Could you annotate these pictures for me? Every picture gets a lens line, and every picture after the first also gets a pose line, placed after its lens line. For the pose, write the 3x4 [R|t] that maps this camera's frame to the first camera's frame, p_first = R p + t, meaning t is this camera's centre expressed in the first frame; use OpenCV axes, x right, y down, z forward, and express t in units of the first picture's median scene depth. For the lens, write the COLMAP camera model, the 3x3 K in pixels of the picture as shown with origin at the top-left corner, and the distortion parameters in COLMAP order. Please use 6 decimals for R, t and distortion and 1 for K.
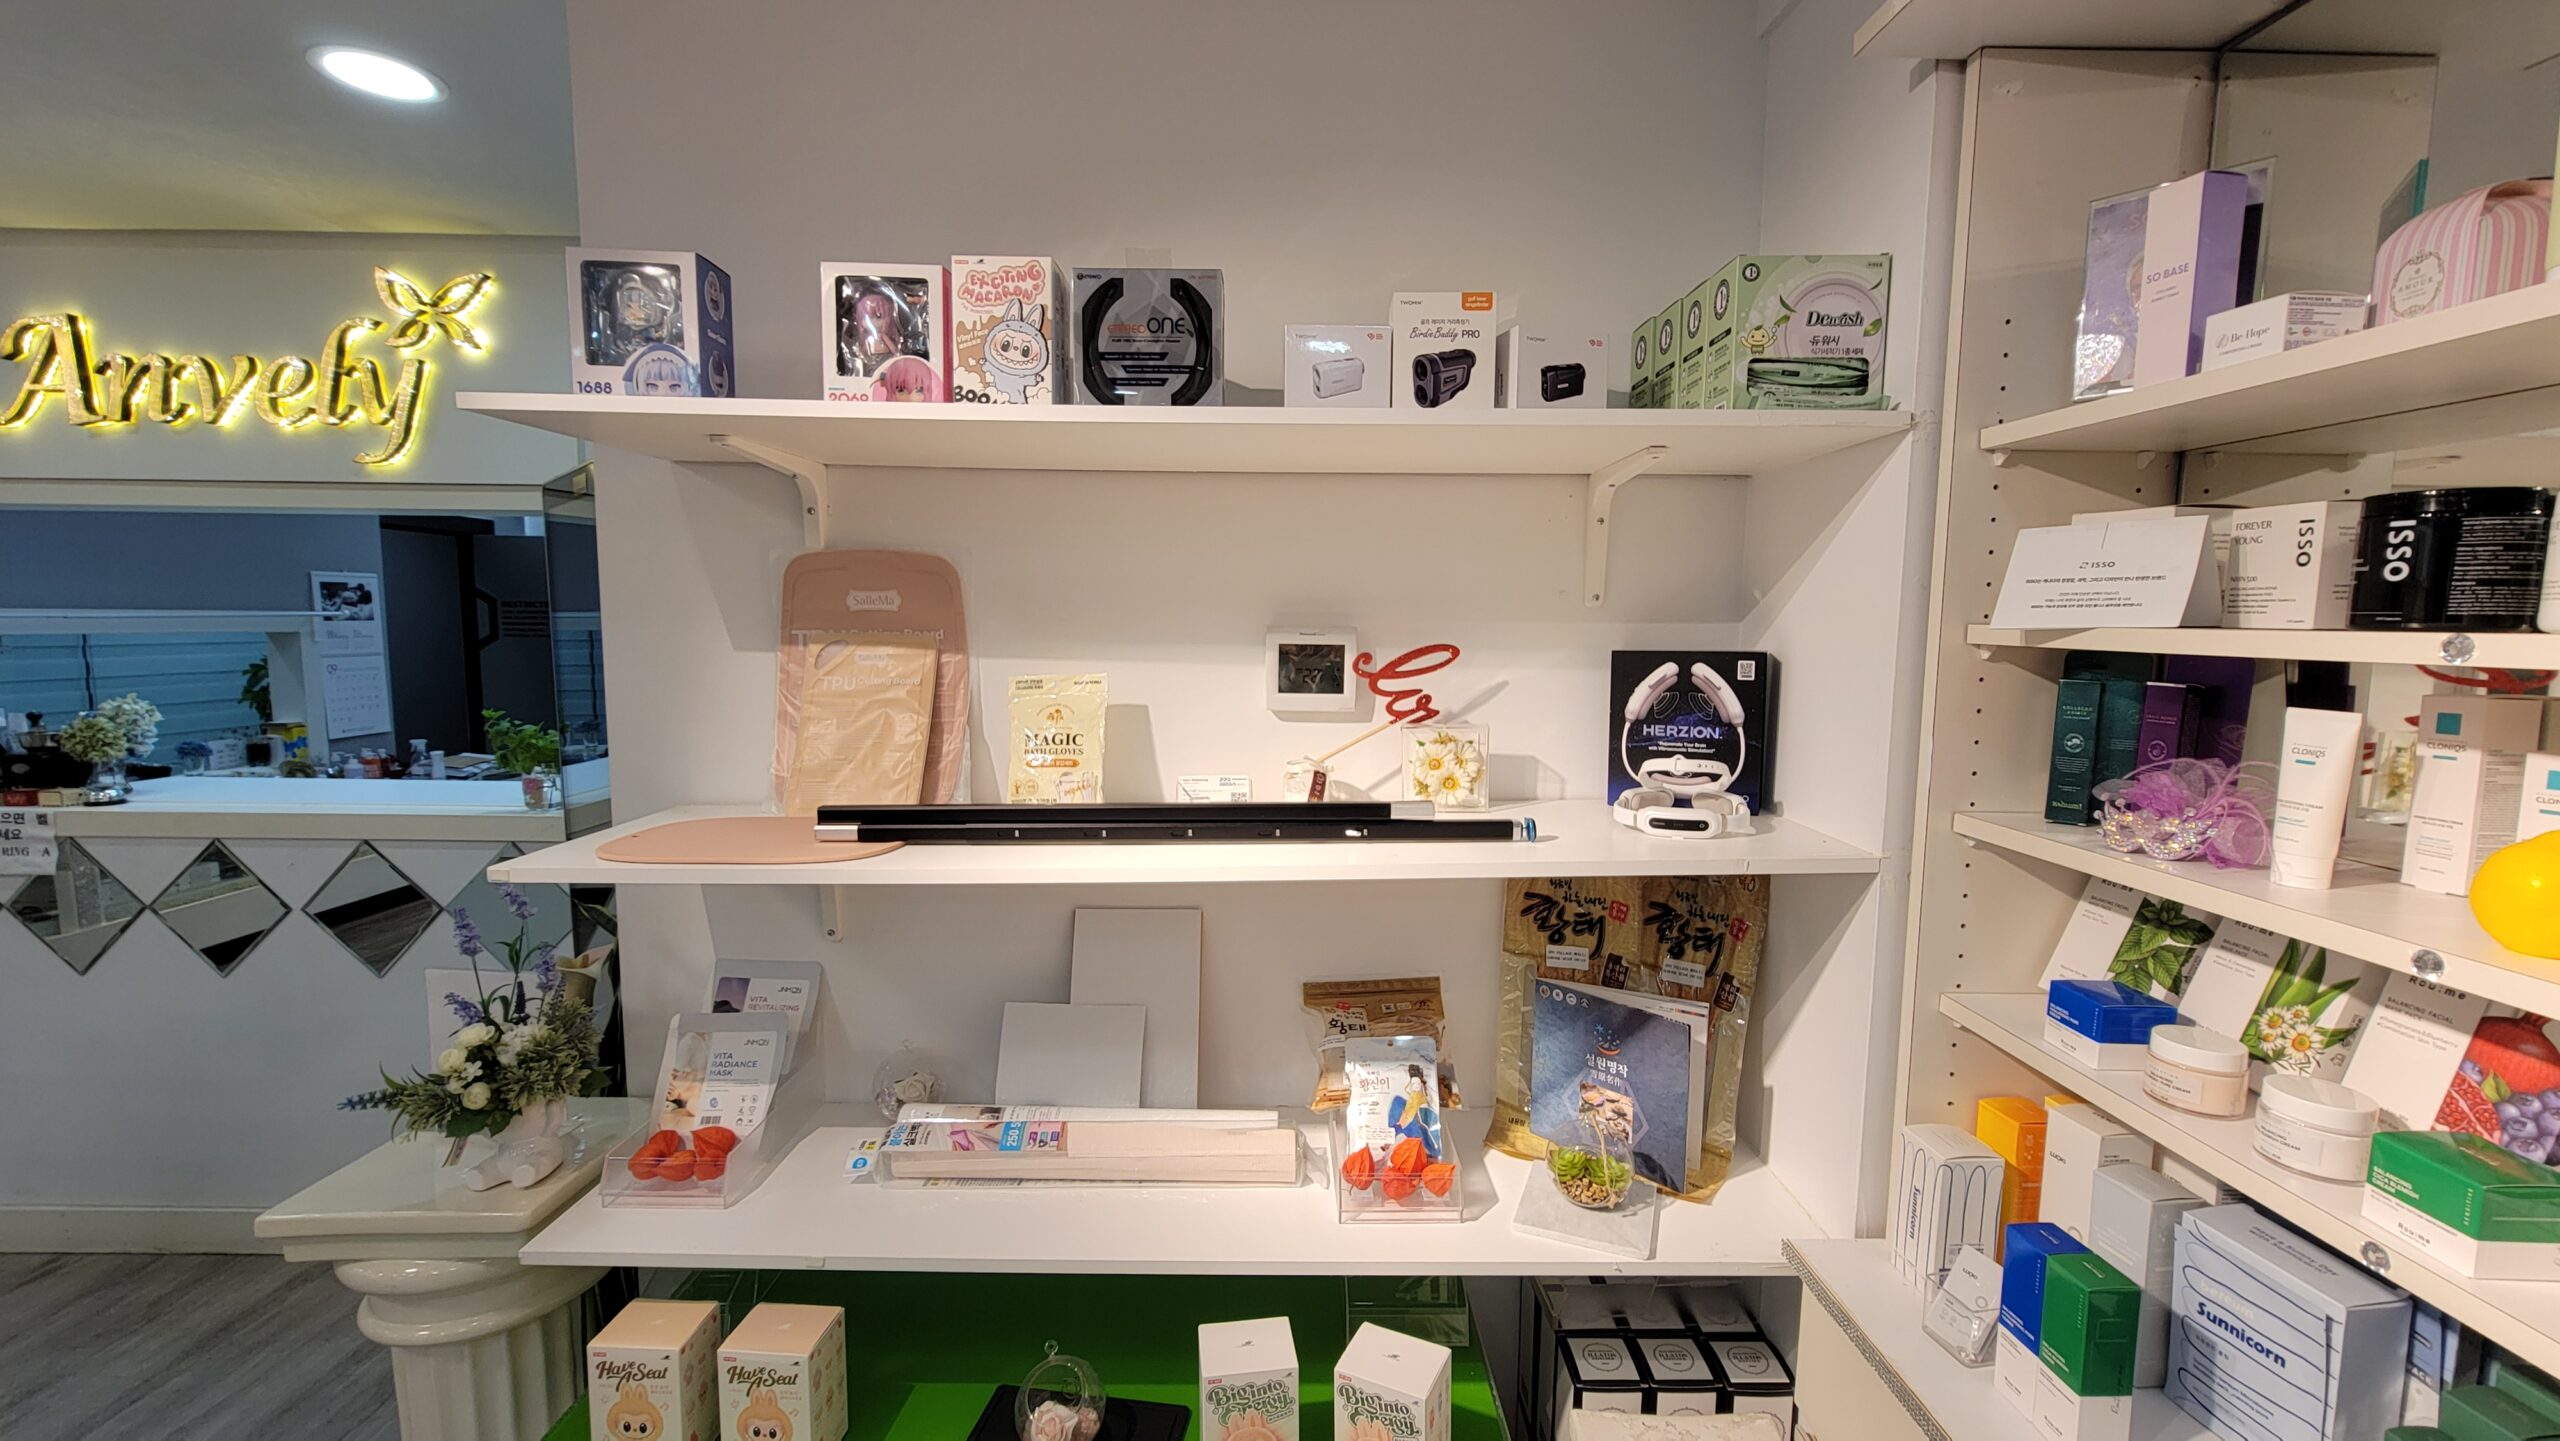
lens RADIAL K [[1041.5, 0, 1274.2], [0, 1041.5, 743.8], [0, 0, 1]] dist [-0.007727, 0.000229]
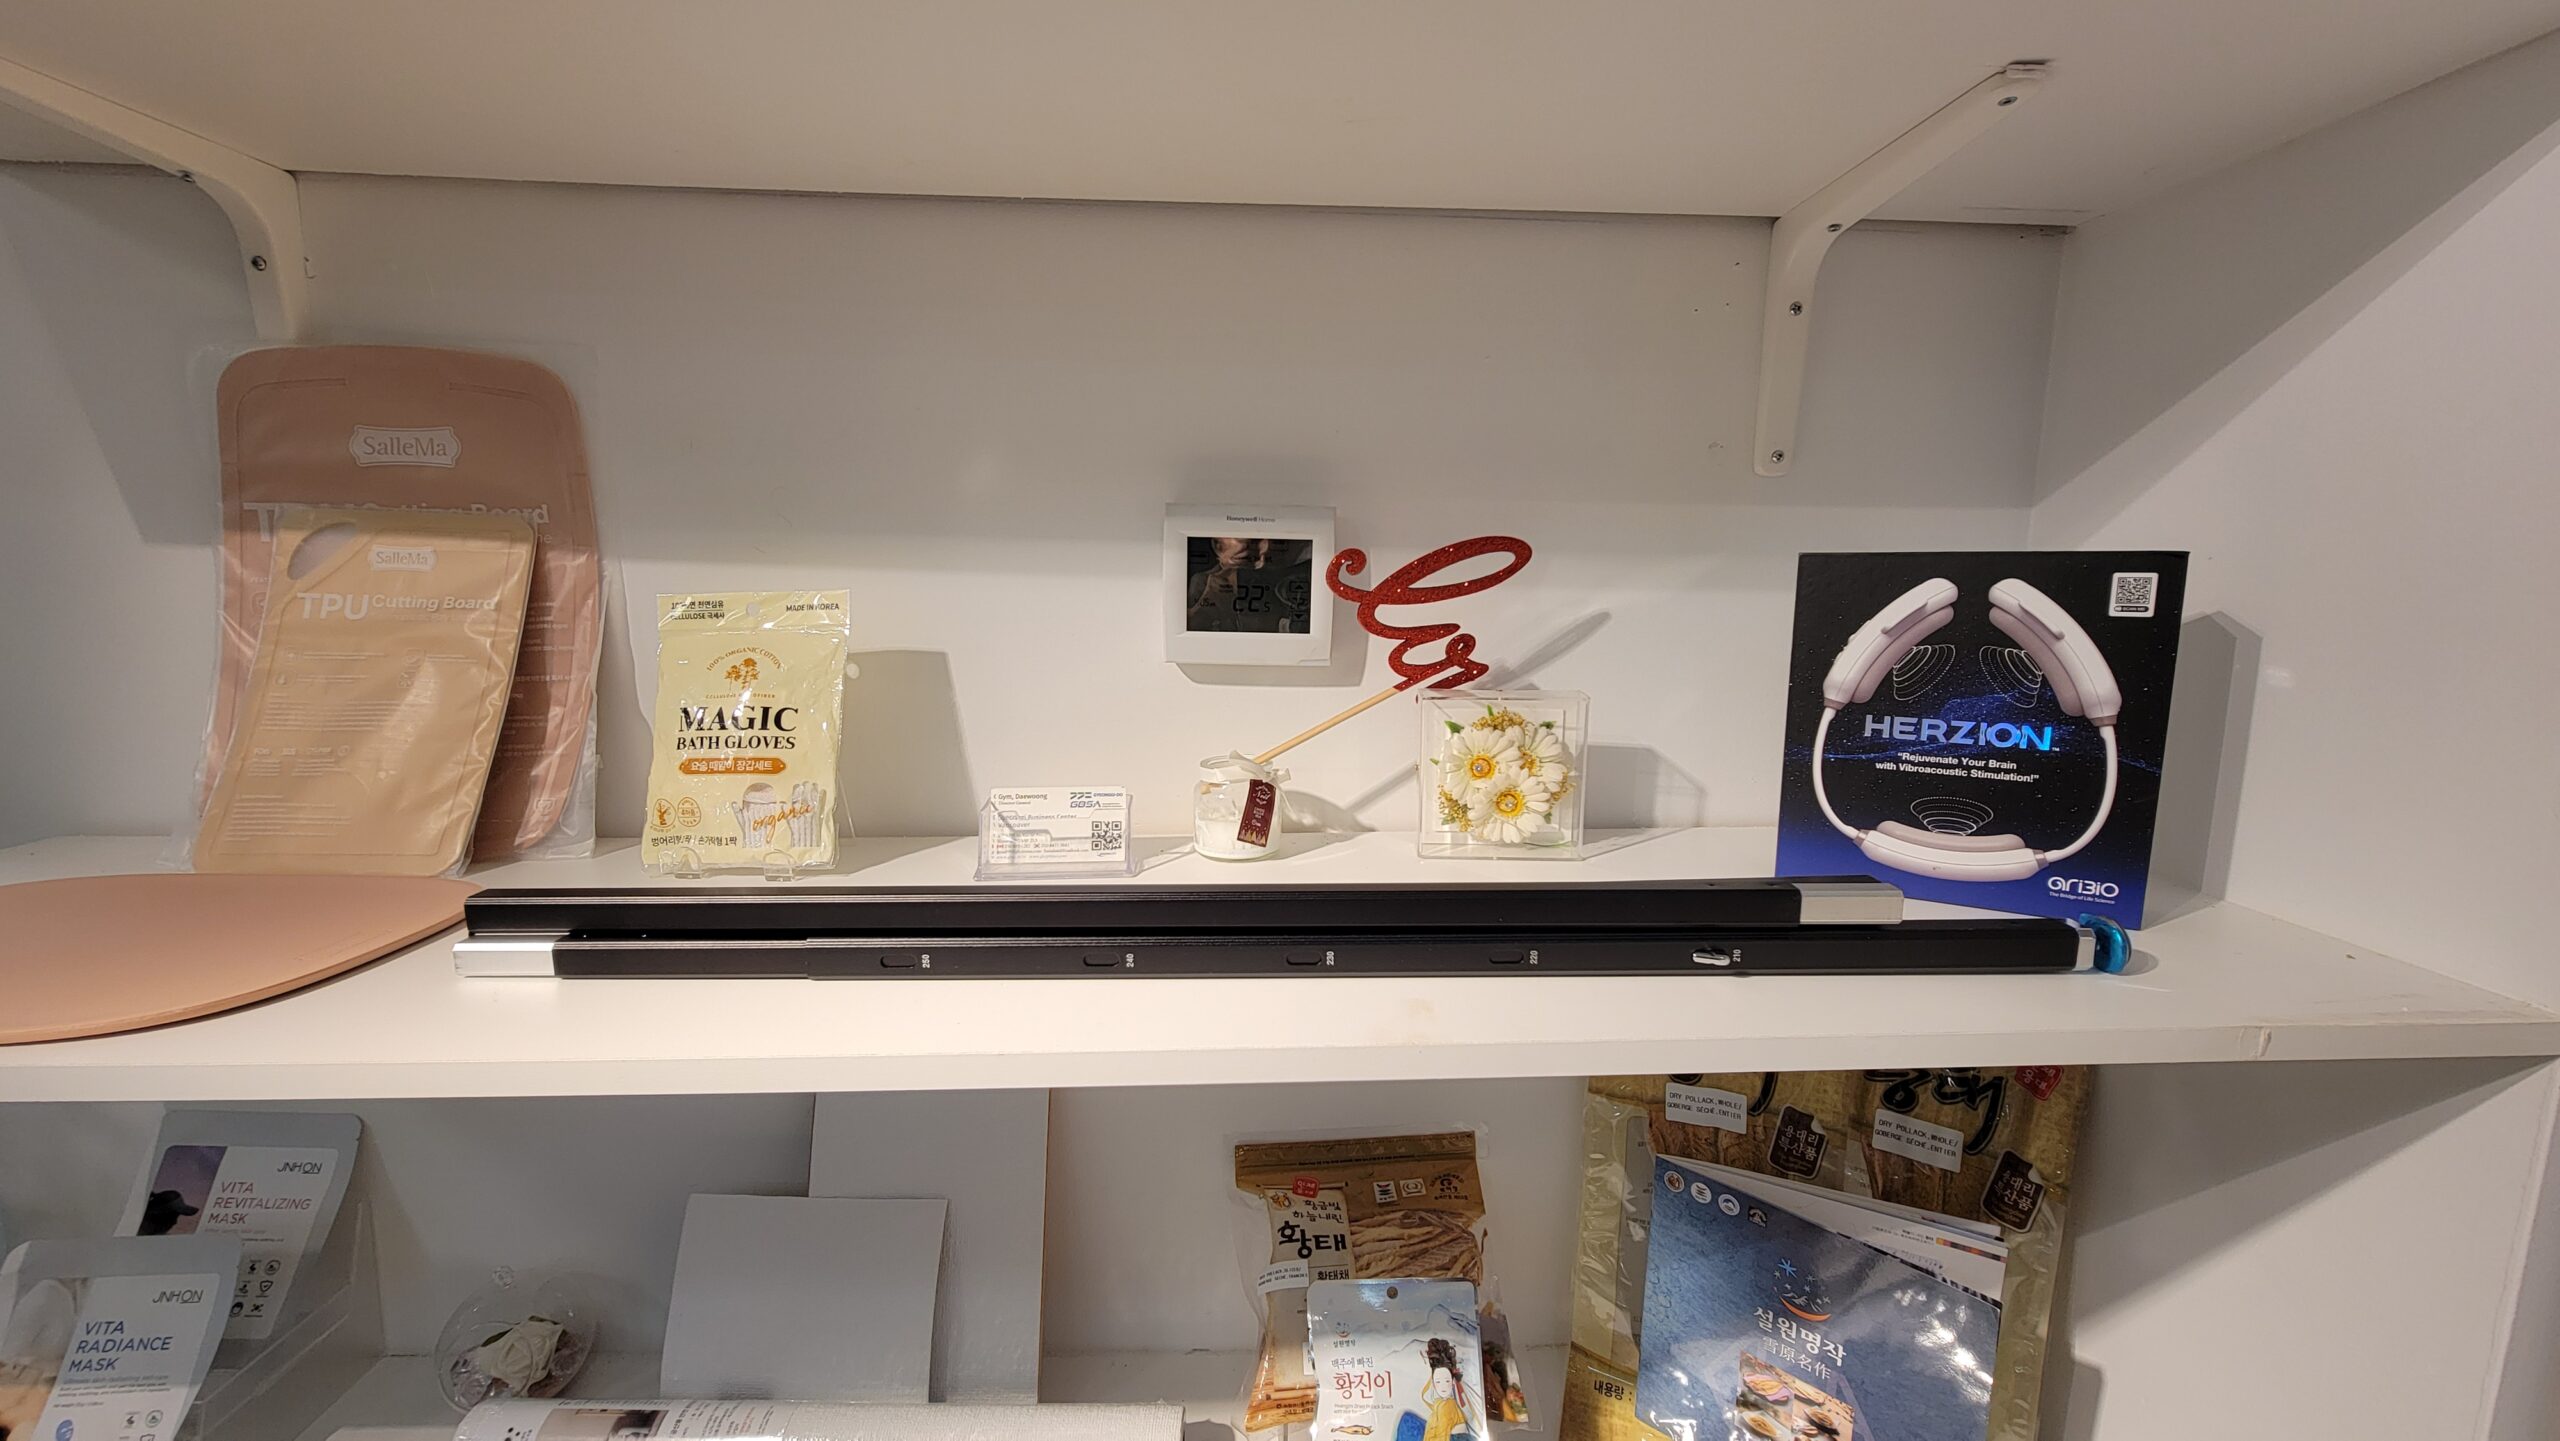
lens RADIAL K [[1041.5, 0, 1290.5], [0, 1041.5, 720.7], [0, 0, 1]] dist [-0.007727, 0.000229]
pose [[0.998948, 0.002547, 0.045792, 0.033827], [-0.004196, 0.999344, 0.035961, -0.022317], [-0.045671, -0.036116, 0.998303, 0.475336]]
